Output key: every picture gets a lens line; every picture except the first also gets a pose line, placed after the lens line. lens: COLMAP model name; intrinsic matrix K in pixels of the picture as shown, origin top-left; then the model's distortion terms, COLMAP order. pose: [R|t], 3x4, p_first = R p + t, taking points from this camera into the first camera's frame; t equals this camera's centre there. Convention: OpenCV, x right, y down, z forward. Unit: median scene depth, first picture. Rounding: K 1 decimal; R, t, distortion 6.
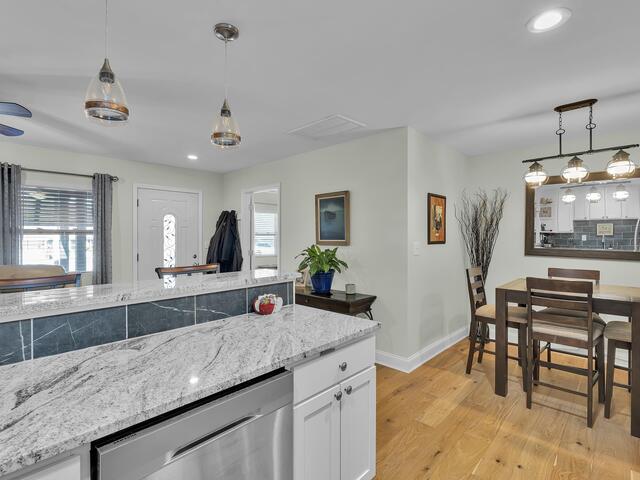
lens RADIAL K [[318.0, 0, 320.6], [0, 318.0, 239.0], [0, 0, 1]] dist [-0.005525, 0.003152]
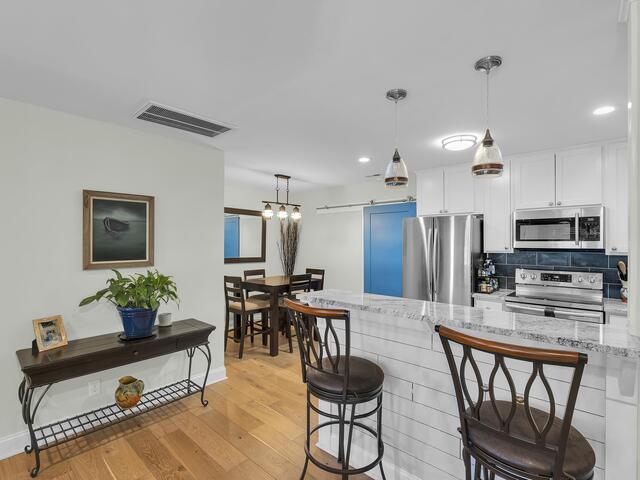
lens RADIAL K [[318.0, 0, 320.6], [0, 318.0, 242.7], [0, 0, 1]] dist [-0.005525, 0.003152]
pose [[-0.017543, -0.000887, 0.999846, -0.674593], [0.004762, 0.999988, 0.000971, -0.034977], [-0.999835, 0.004779, -0.017539, 0.569288]]
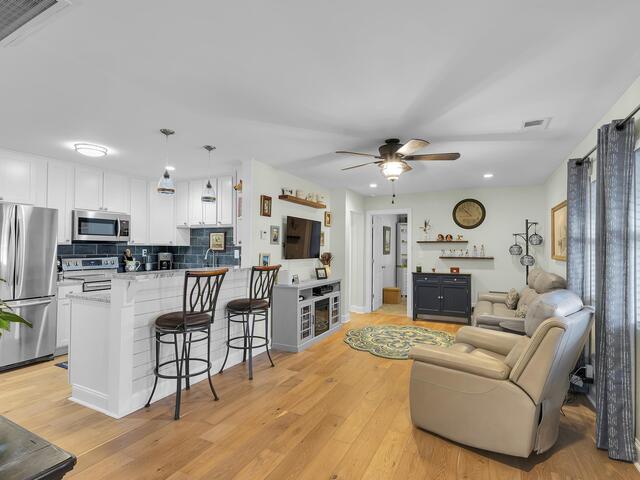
lens RADIAL K [[318.0, 0, 315.1], [0, 318.0, 234.4], [0, 0, 1]] dist [-0.005525, 0.003152]
pose [[-0.957670, -0.020703, -0.287122, -0.263251], [-0.009945, 0.999195, -0.038877, -0.002783], [0.287695, -0.034375, -0.957105, 1.326732]]
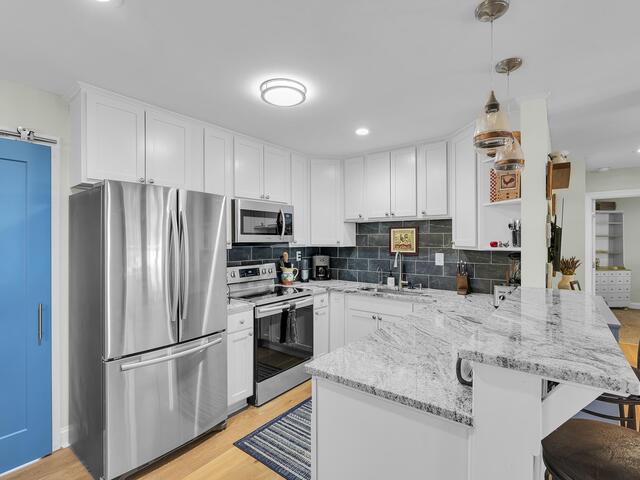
lens RADIAL K [[318.0, 0, 323.8], [0, 318.0, 244.3], [0, 0, 1]] dist [-0.005525, 0.003152]
pose [[-0.994031, -0.001035, -0.109097, 0.101462], [-0.002709, 0.999881, 0.015195, -0.025157], [0.109069, 0.015400, -0.993915, 0.804715]]
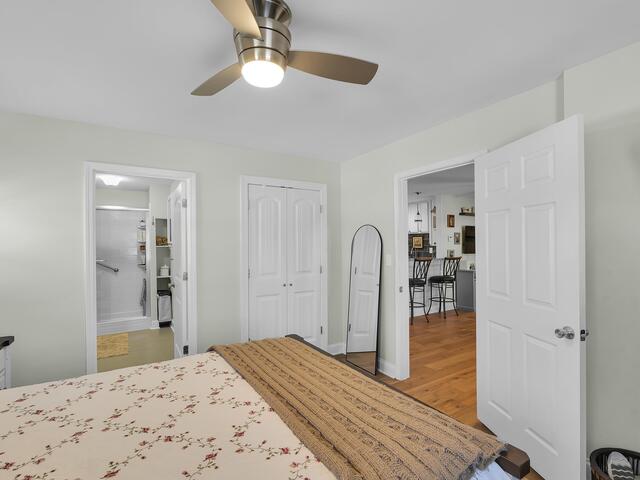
lens RADIAL K [[318.0, 0, 326.5], [0, 318.0, 243.9], [0, 0, 1]] dist [-0.005525, 0.003152]
pose [[-0.975412, 0.007048, 0.220278, -0.121390], [0.008088, 0.999960, 0.003821, -0.025453], [-0.220242, 0.005509, -0.975430, 2.145111]]
